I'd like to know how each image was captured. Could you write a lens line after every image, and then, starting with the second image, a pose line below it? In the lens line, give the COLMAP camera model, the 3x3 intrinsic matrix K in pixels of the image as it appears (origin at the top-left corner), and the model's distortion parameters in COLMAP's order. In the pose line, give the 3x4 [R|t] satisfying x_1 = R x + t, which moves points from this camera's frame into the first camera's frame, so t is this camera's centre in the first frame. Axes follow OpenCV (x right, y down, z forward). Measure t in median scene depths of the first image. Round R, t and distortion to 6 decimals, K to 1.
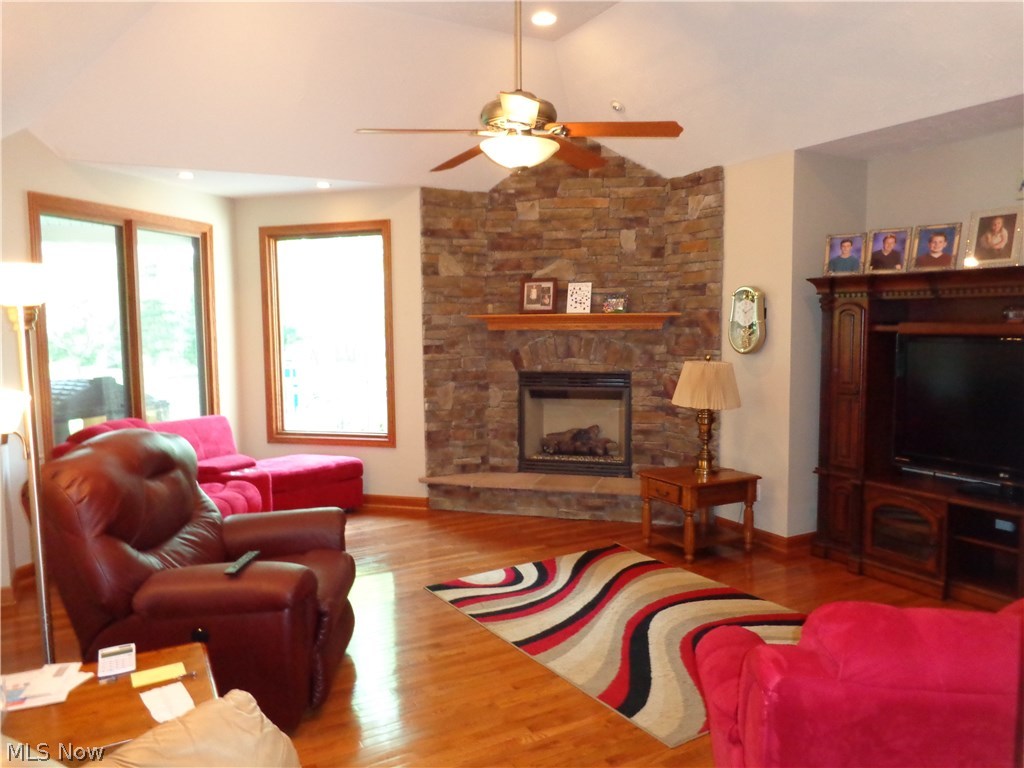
lens RADIAL K [[762.6, 0, 514.9], [0, 762.6, 381.8], [0, 0, 1]] dist [-0.003318, -0.006300]
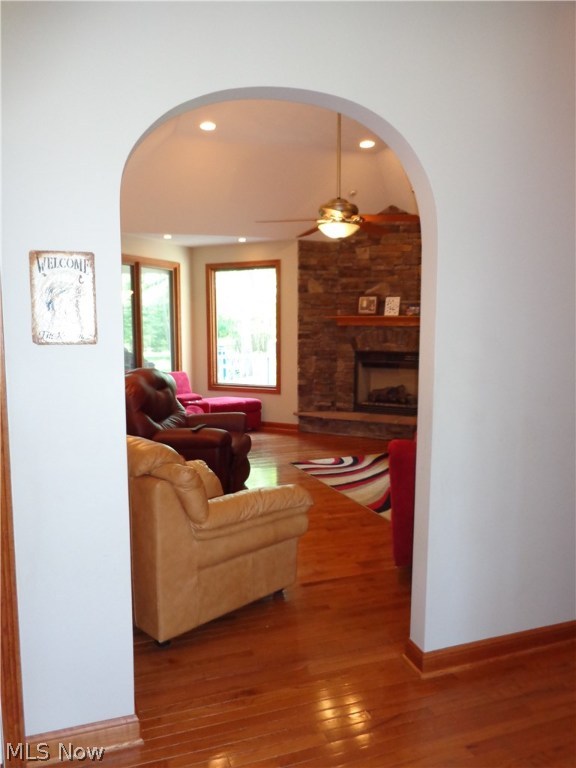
lens RADIAL K [[572.0, 0, 288.3], [0, 572.0, 385.0], [0, 0, 1]] dist [-0.003318, -0.006300]
pose [[0.985264, 0.028201, -0.168702, 0.076996], [-0.023376, 0.999261, 0.030524, 0.027327], [0.169438, -0.026131, 0.985194, -0.258344]]
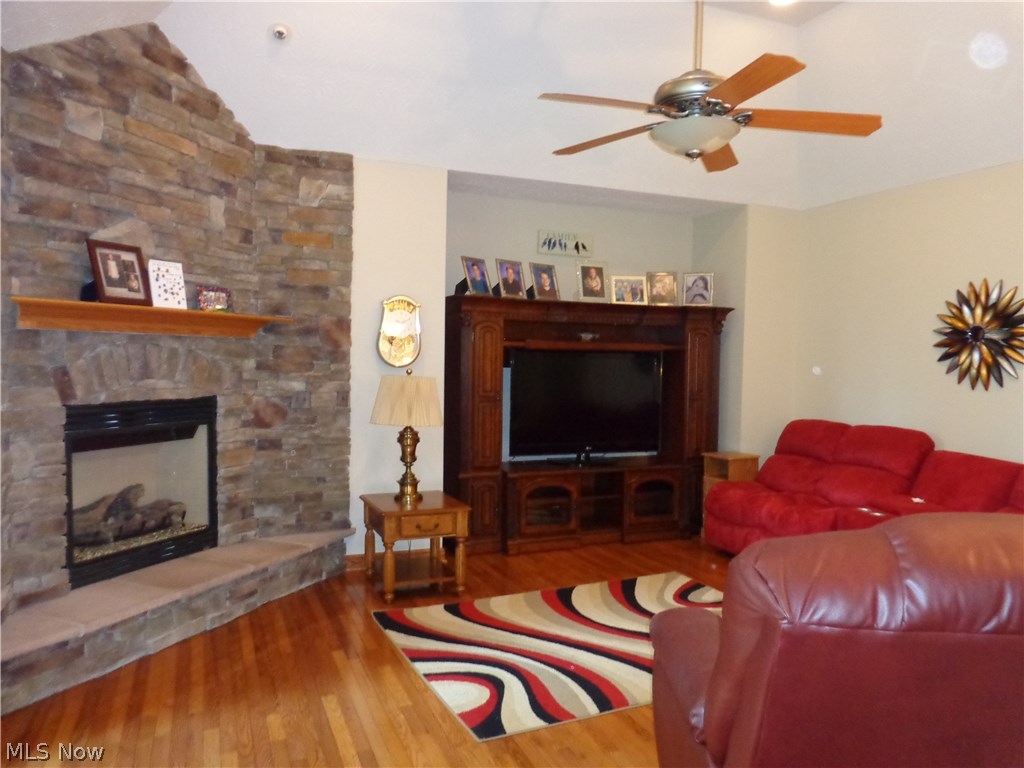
lens RADIAL K [[762.6, 0, 510.4], [0, 762.6, 383.1], [0, 0, 1]] dist [-0.003318, -0.006300]
pose [[0.102797, -0.023357, 0.994428, -0.529420], [0.060324, 0.998031, 0.017206, -0.021455], [-0.992871, 0.058219, 0.104004, 0.657727]]
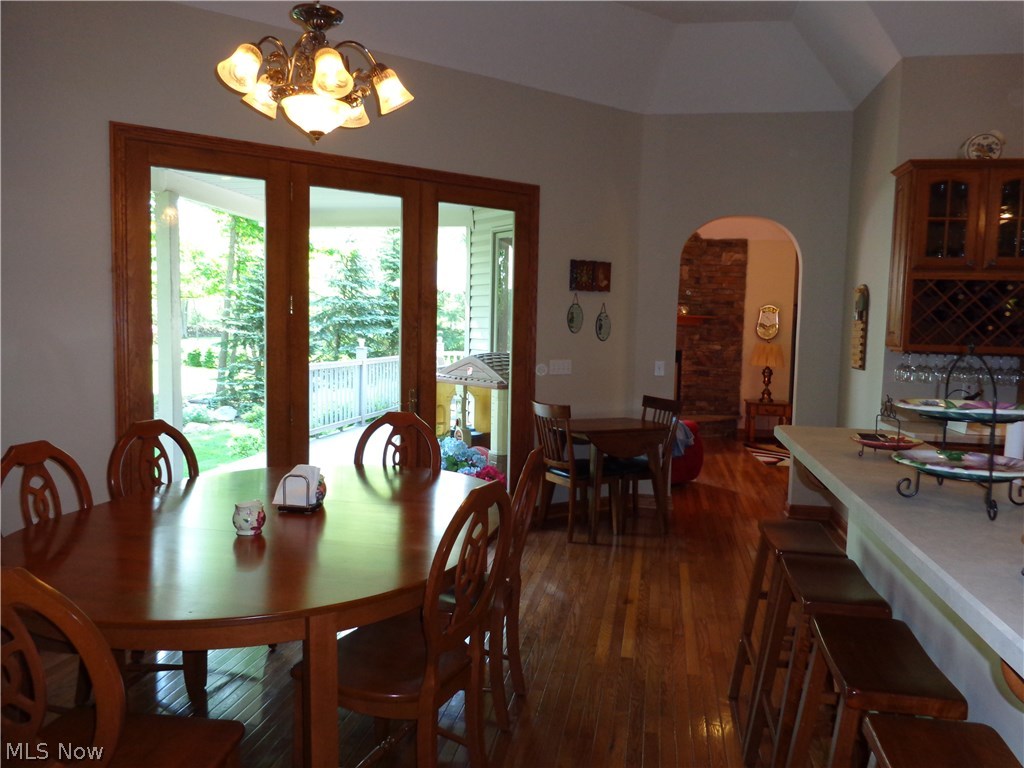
lens RADIAL K [[762.6, 0, 508.9], [0, 762.6, 386.8], [0, 0, 1]] dist [-0.003318, -0.006300]
pose [[0.632610, -0.033241, 0.773756, -1.389204], [0.029743, 0.999384, 0.018617, 0.023677], [-0.773899, 0.011237, 0.633210, 0.239923]]
